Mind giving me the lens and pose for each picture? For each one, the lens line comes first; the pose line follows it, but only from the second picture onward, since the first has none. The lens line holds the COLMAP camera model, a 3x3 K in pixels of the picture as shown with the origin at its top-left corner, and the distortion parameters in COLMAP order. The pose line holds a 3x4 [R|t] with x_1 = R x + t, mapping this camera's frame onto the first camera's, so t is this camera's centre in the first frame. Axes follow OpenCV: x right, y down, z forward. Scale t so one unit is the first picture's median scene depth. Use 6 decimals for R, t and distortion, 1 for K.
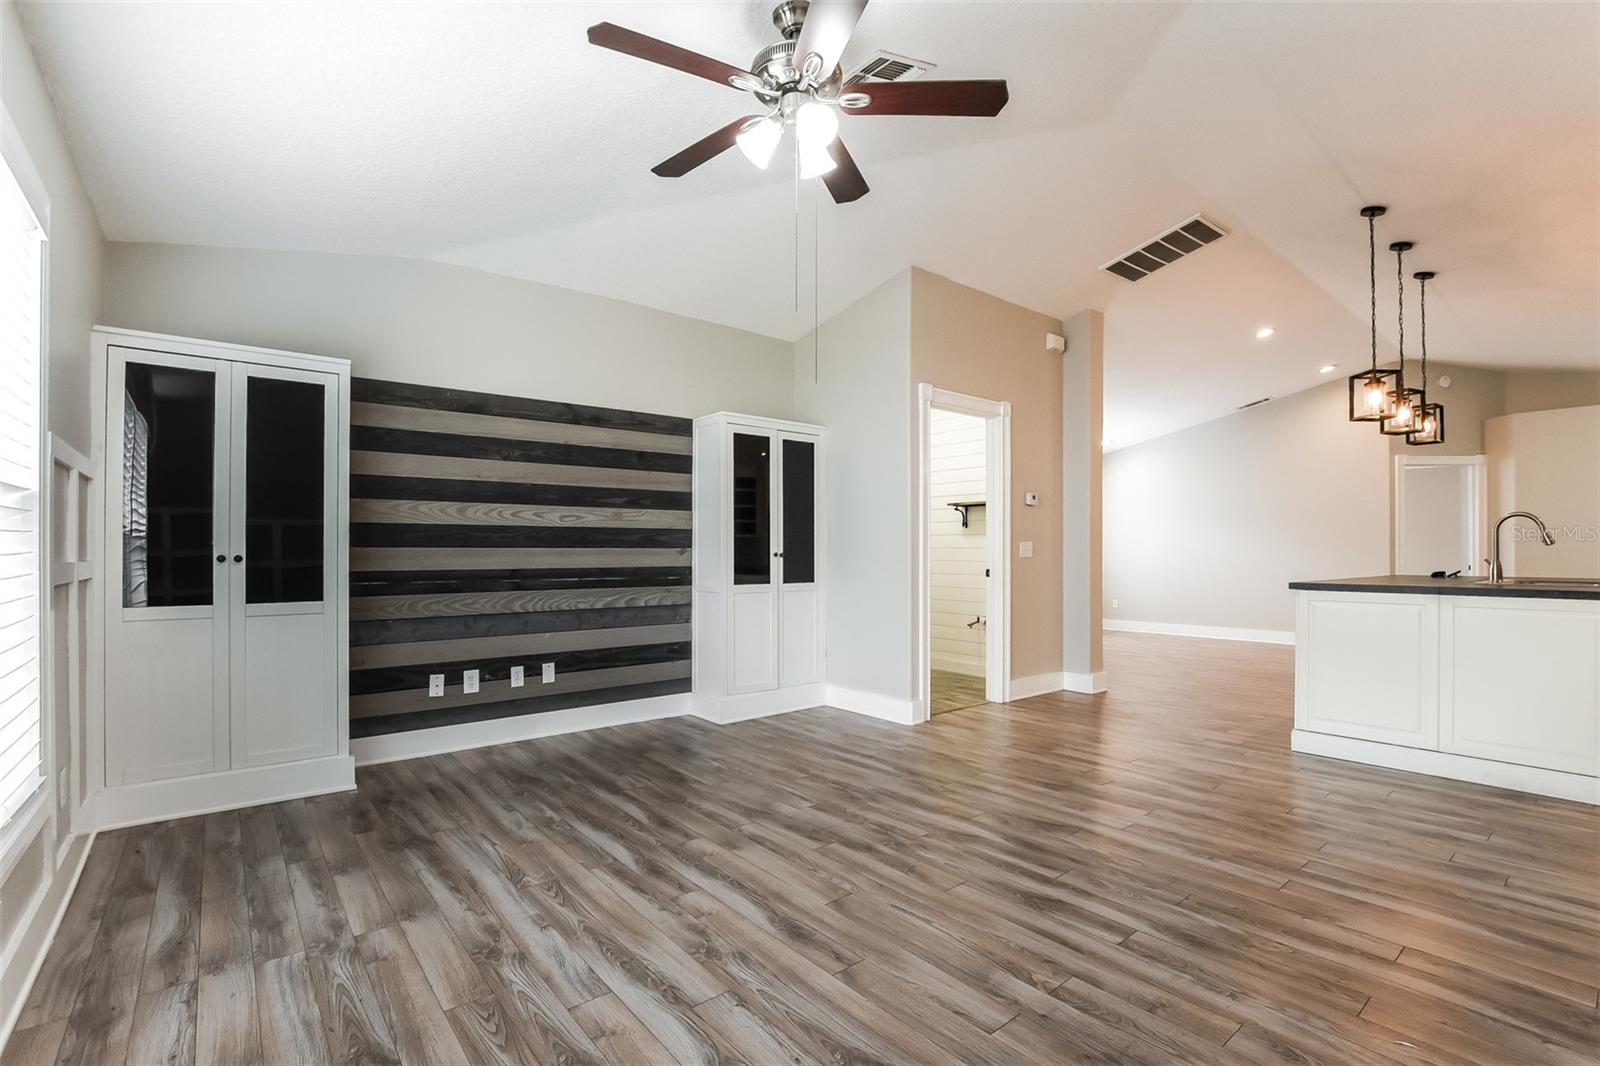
lens RADIAL K [[721.4, 0, 821.0], [0, 721.4, 558.9], [0, 0, 1]] dist [-0.015559, 0.005428]
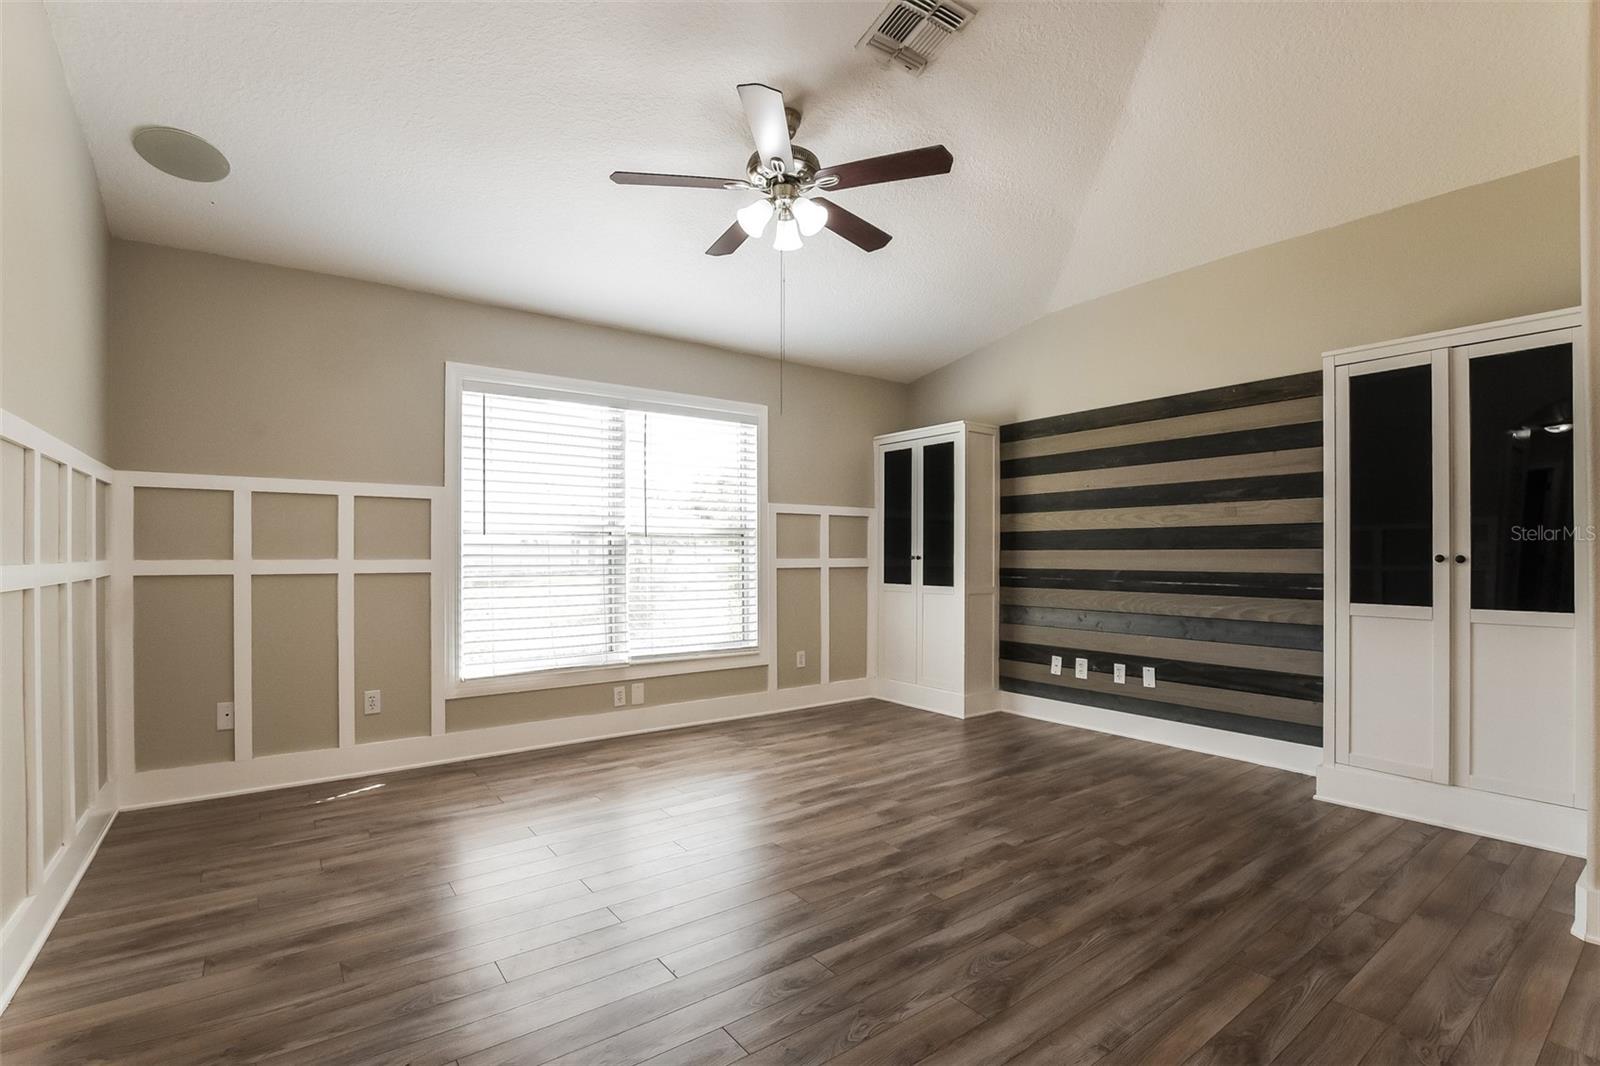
lens RADIAL K [[721.4, 0, 781.4], [0, 721.4, 551.8], [0, 0, 1]] dist [-0.015559, 0.005428]
pose [[-0.060059, -0.002812, -0.998191, 0.692297], [-0.007372, 0.999970, -0.002374, -0.007188], [0.998168, 0.007216, -0.060077, 0.610334]]
